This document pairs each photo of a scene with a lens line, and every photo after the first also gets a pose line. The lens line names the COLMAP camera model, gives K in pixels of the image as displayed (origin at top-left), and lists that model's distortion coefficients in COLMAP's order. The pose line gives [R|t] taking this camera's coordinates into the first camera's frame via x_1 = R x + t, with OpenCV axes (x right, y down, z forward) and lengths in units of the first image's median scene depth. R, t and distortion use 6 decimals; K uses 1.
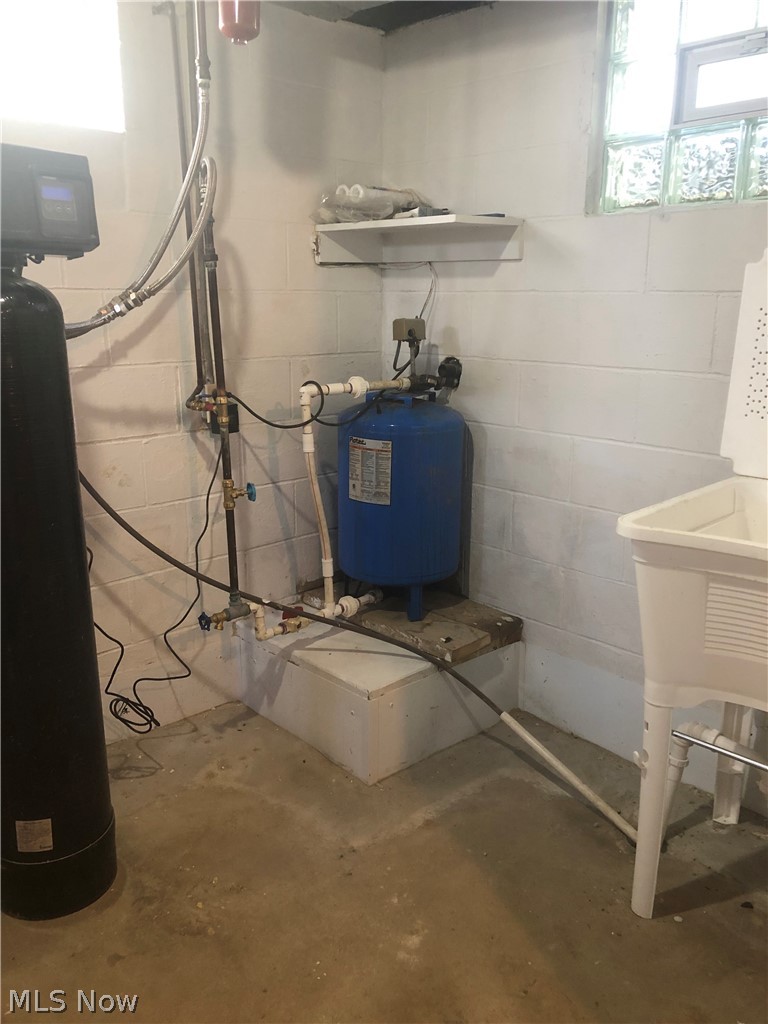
lens RADIAL K [[838.9, 0, 384.0], [0, 838.9, 512.0], [0, 0, 1]] dist [0.073920, 0.000619]
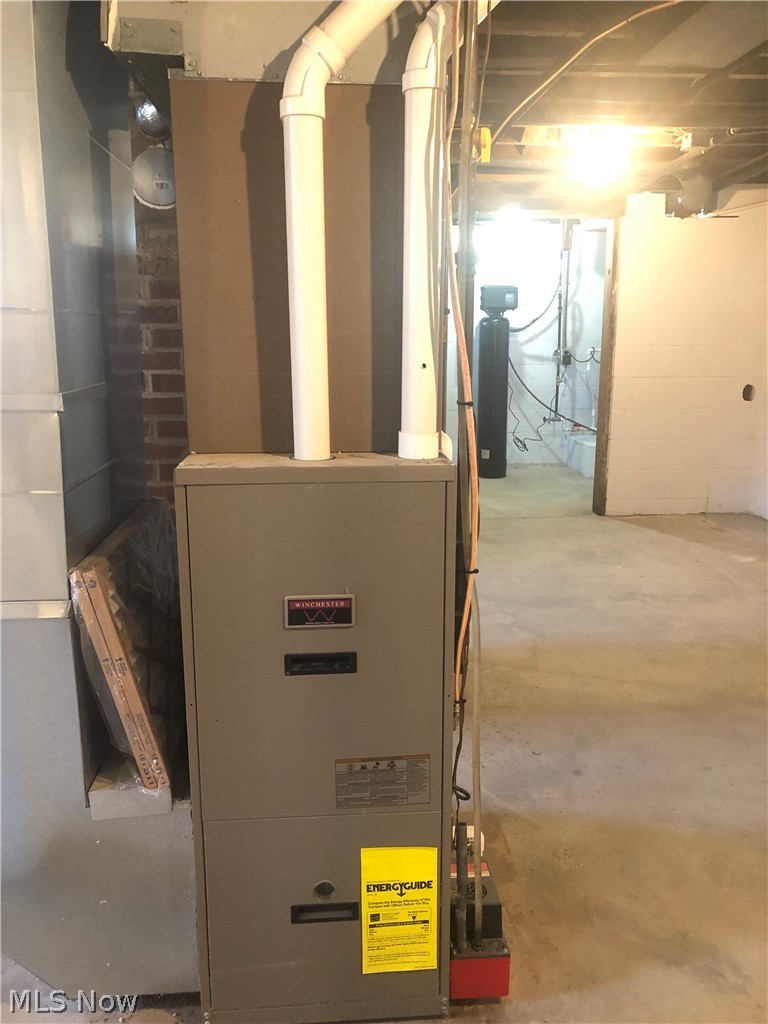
lens RADIAL K [[850.3, 0, 384.0], [0, 850.3, 512.0], [0, 0, 1]] dist [-0.000864, -0.003268]
pose [[0.776702, 0.127505, -0.616828, 1.366407], [-0.156667, 0.987627, 0.006881, 0.555025], [0.610074, 0.091293, 0.787068, -1.909714]]
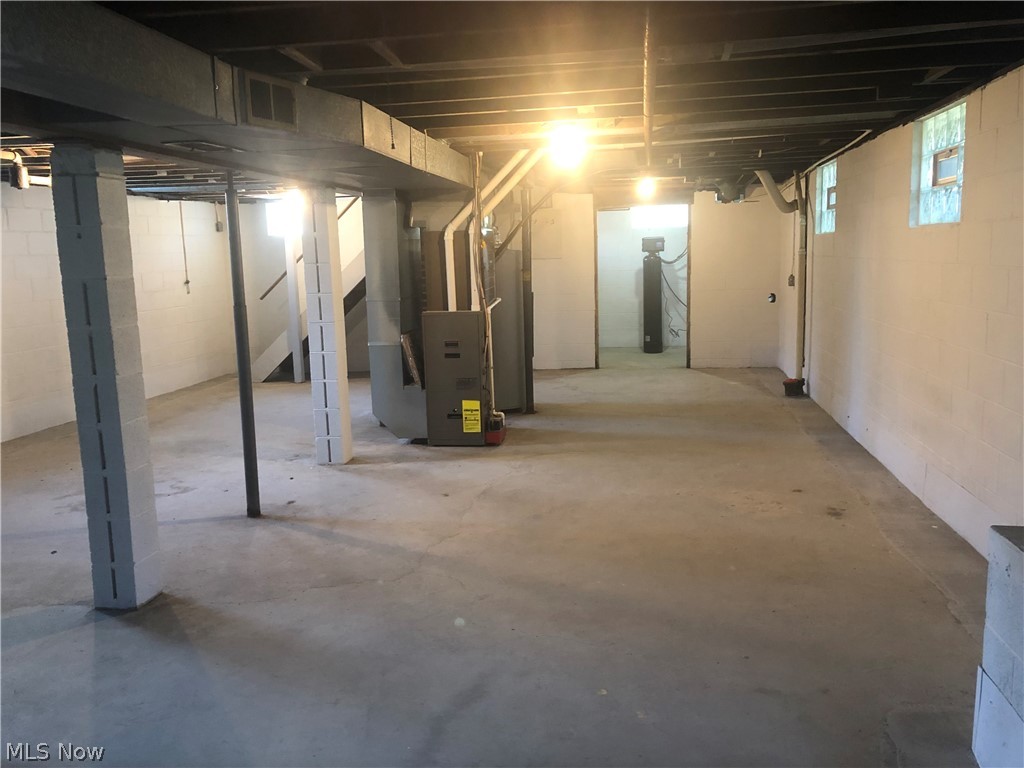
lens RADIAL K [[850.3, 0, 512.0], [0, 850.3, 384.0], [0, 0, 1]] dist [-0.000864, -0.003268]
pose [[0.606301, 0.097998, -0.789174, 3.300879], [-0.167893, 0.985783, -0.006576, 0.751463], [0.777310, 0.136484, 0.614134, -2.996033]]
